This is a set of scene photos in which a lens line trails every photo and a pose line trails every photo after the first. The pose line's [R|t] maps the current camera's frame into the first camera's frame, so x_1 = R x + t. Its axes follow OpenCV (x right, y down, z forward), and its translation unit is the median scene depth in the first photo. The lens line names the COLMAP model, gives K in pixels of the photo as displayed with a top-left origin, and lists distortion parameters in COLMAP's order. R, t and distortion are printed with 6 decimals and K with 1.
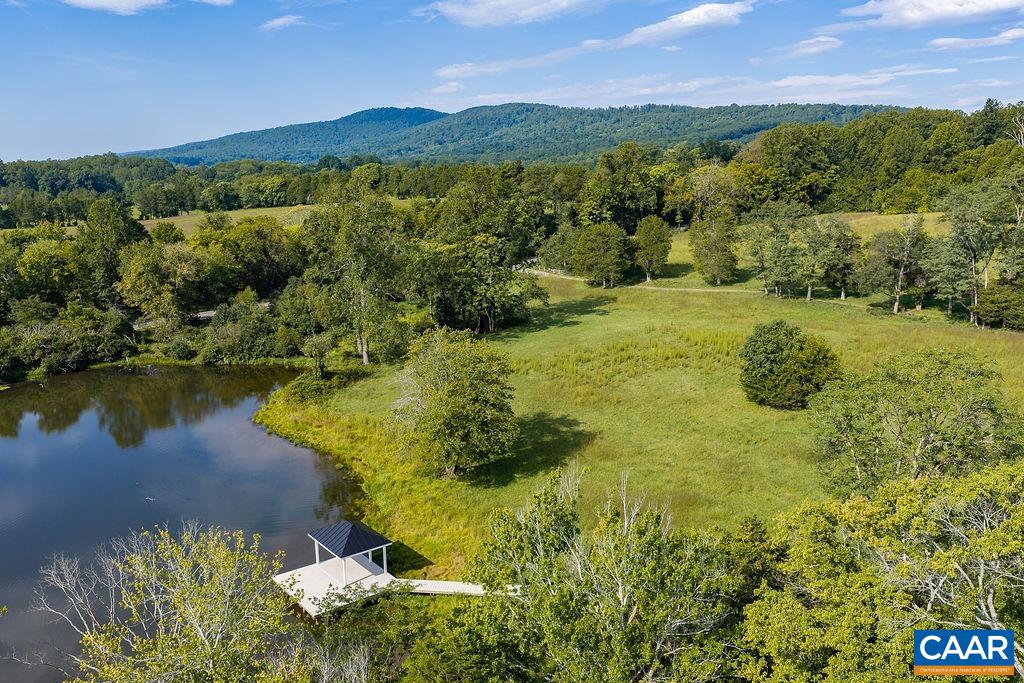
lens RADIAL K [[847.4, 0, 509.8], [0, 847.4, 334.9], [0, 0, 1]] dist [0.001943, -0.014003]
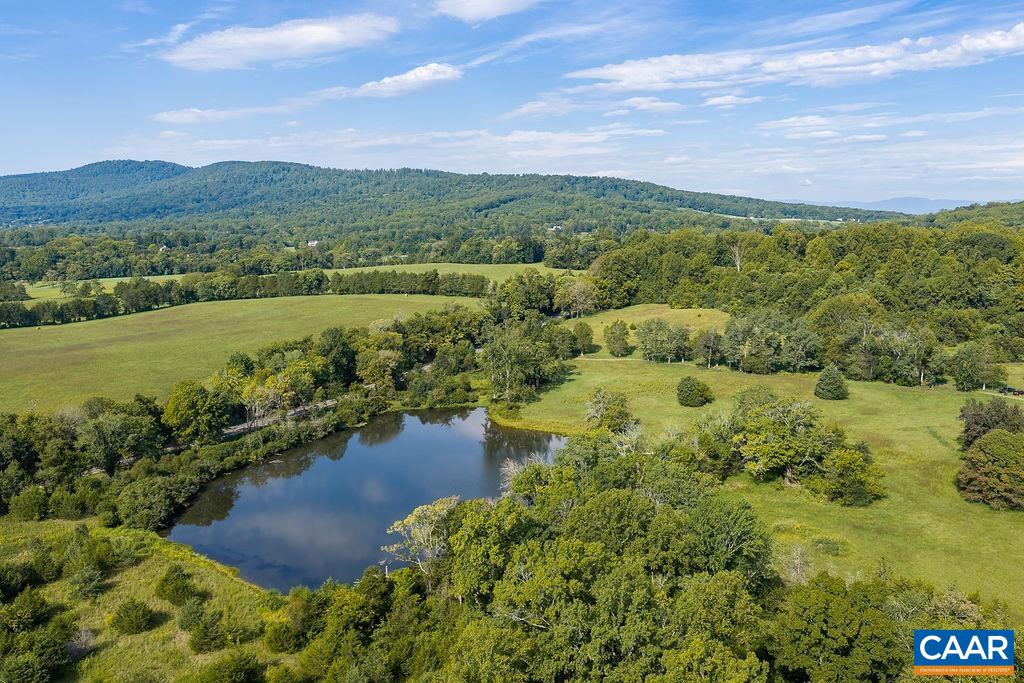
lens RADIAL K [[847.4, 0, 509.9], [0, 847.4, 341.6], [0, 0, 1]] dist [0.001943, -0.014003]
pose [[0.952799, -0.041448, 0.300759, -0.282382], [0.055689, 0.997689, -0.038928, -0.014134], [-0.298450, 0.053840, 0.952905, -0.392114]]
